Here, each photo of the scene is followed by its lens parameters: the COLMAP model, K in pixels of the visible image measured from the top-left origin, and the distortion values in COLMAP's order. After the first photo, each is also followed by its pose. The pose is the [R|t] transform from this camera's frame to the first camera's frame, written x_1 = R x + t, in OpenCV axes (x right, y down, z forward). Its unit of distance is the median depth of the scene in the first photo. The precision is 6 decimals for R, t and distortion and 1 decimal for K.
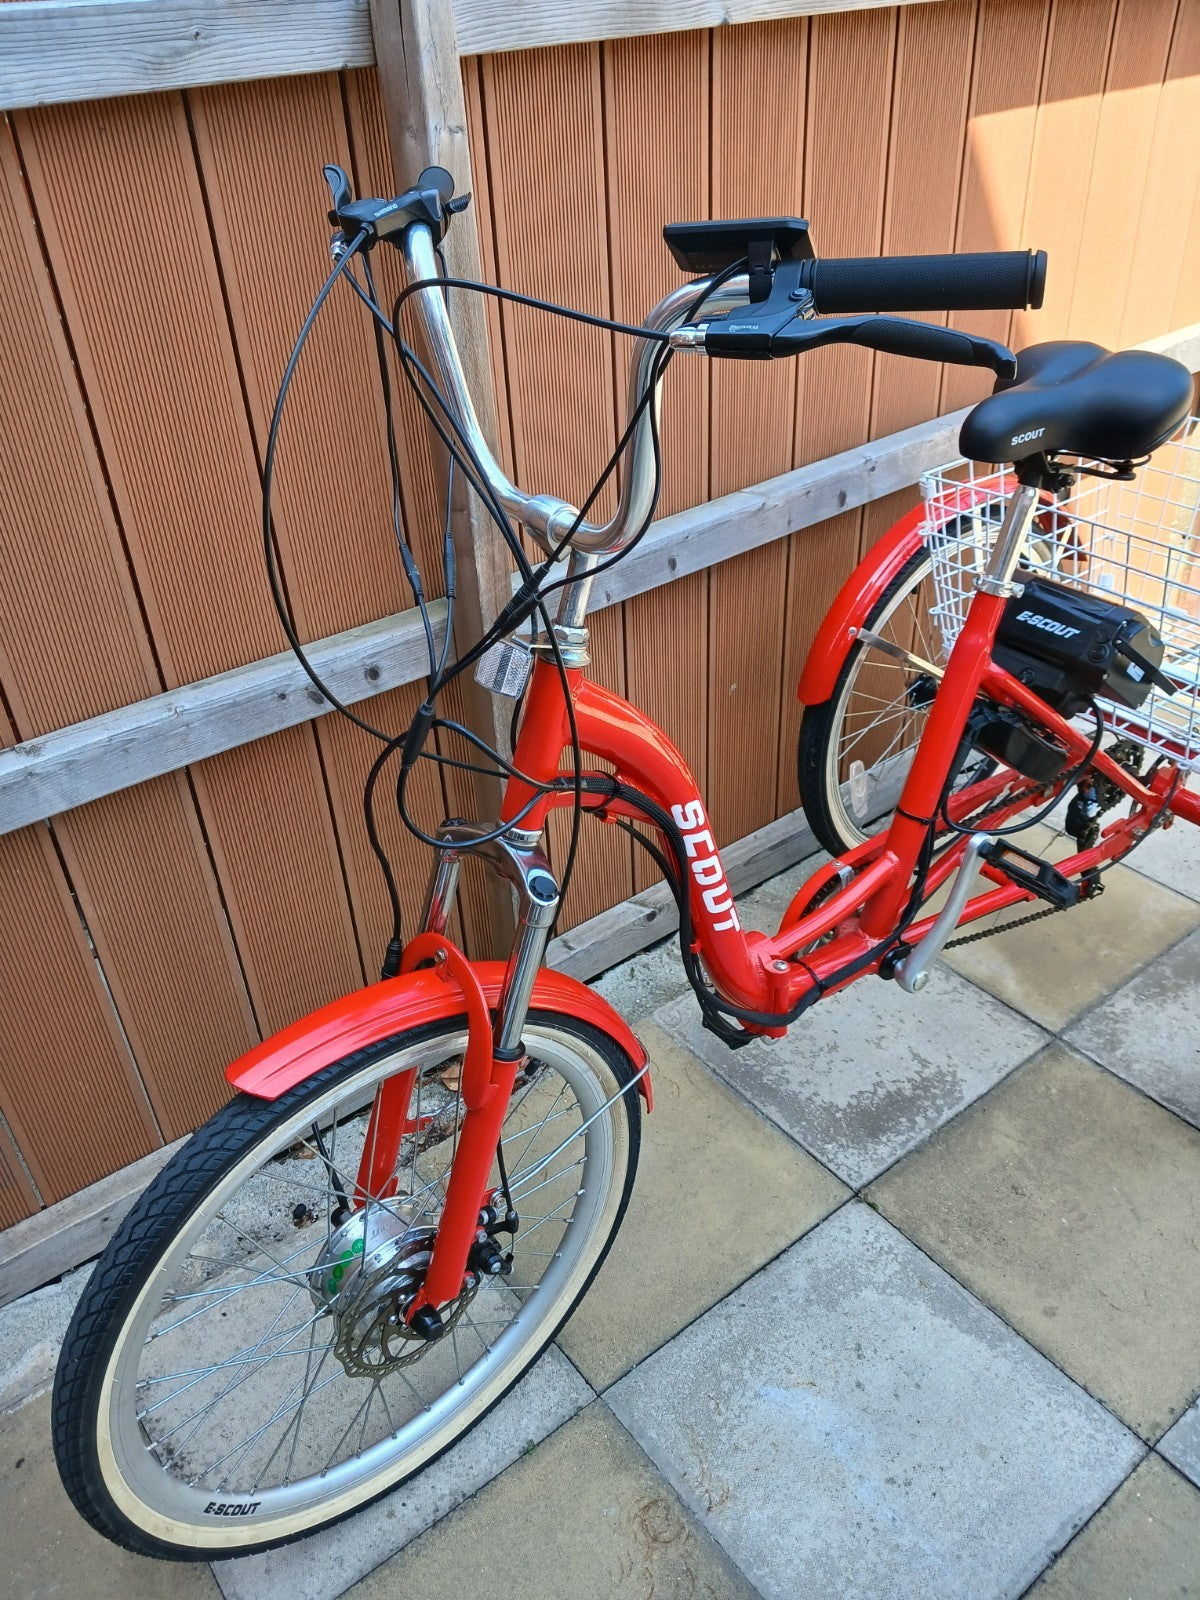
lens RADIAL K [[1260.1, 0, 583.2], [0, 1260.1, 760.8], [0, 0, 1]] dist [0.012590, -0.033287]
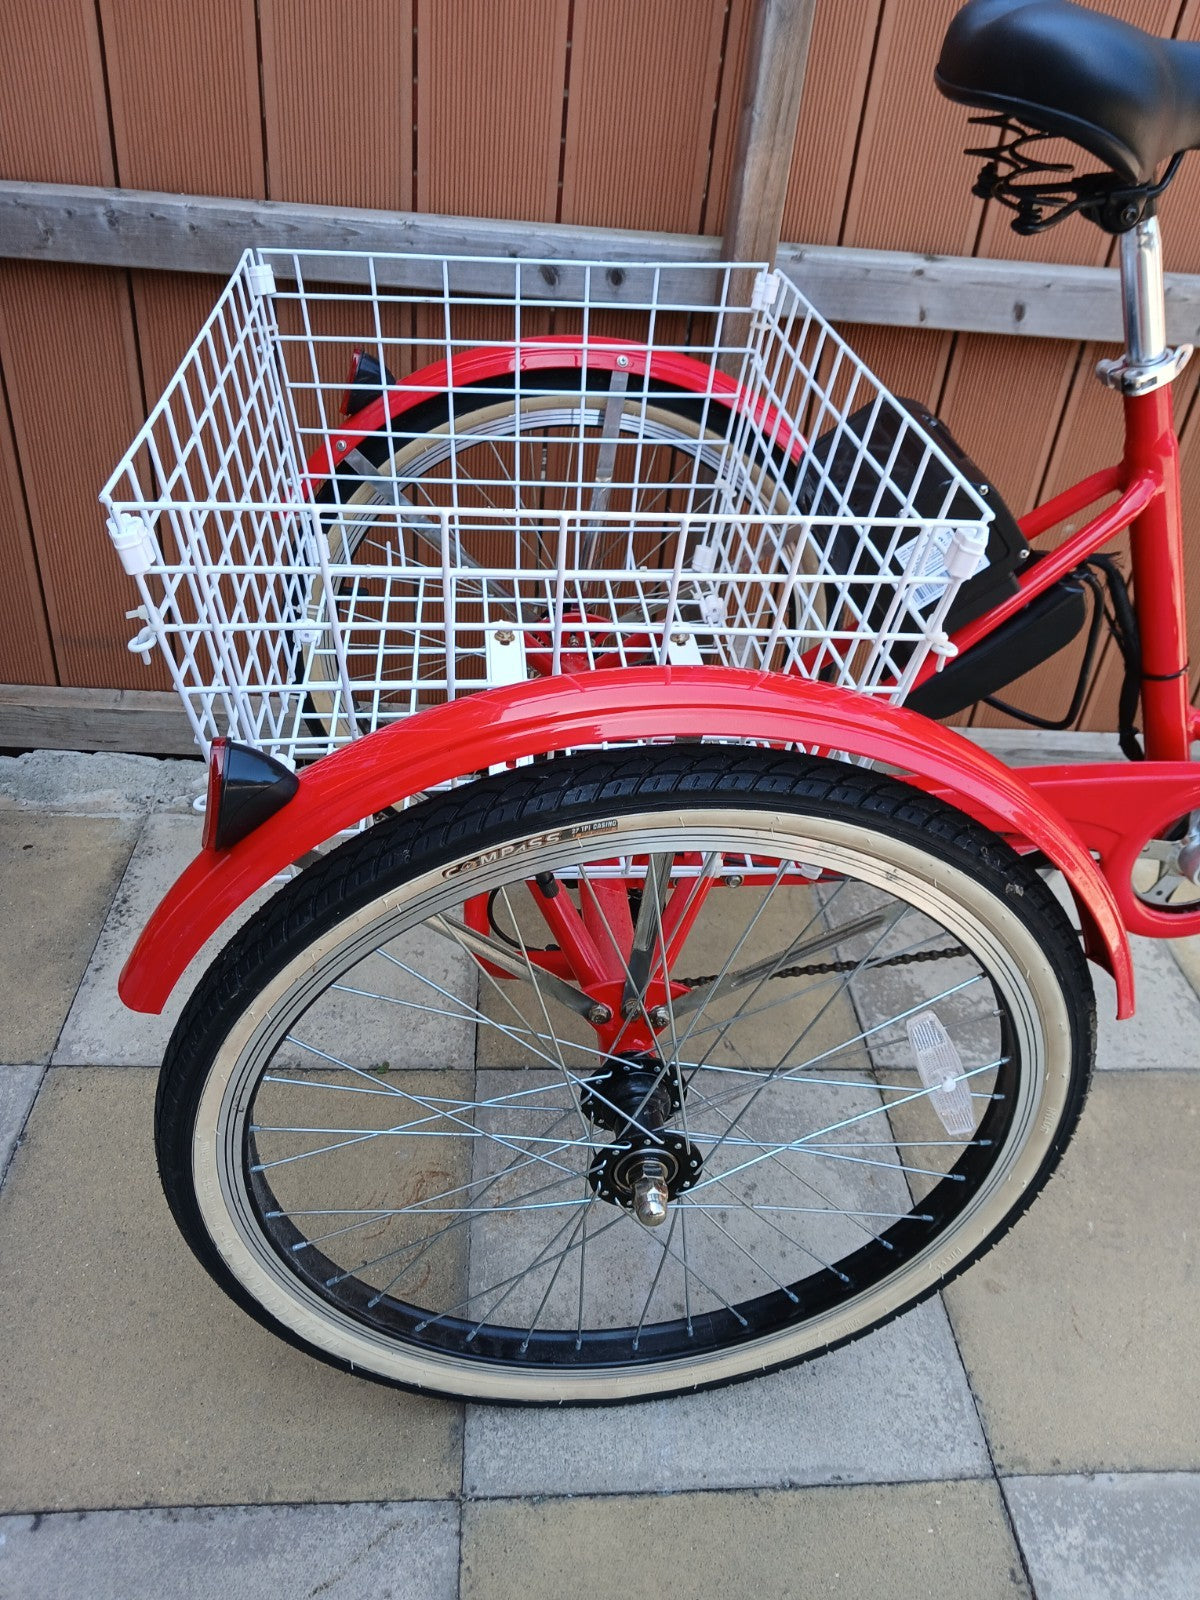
lens RADIAL K [[1260.1, 0, 606.4], [0, 1260.1, 748.4], [0, 0, 1]] dist [0.012590, -0.033287]
pose [[0.825504, 0.411568, -0.386205, 0.330050], [-0.413601, 0.906738, 0.082223, 0.172652], [0.384027, 0.091859, 0.918741, 0.173135]]
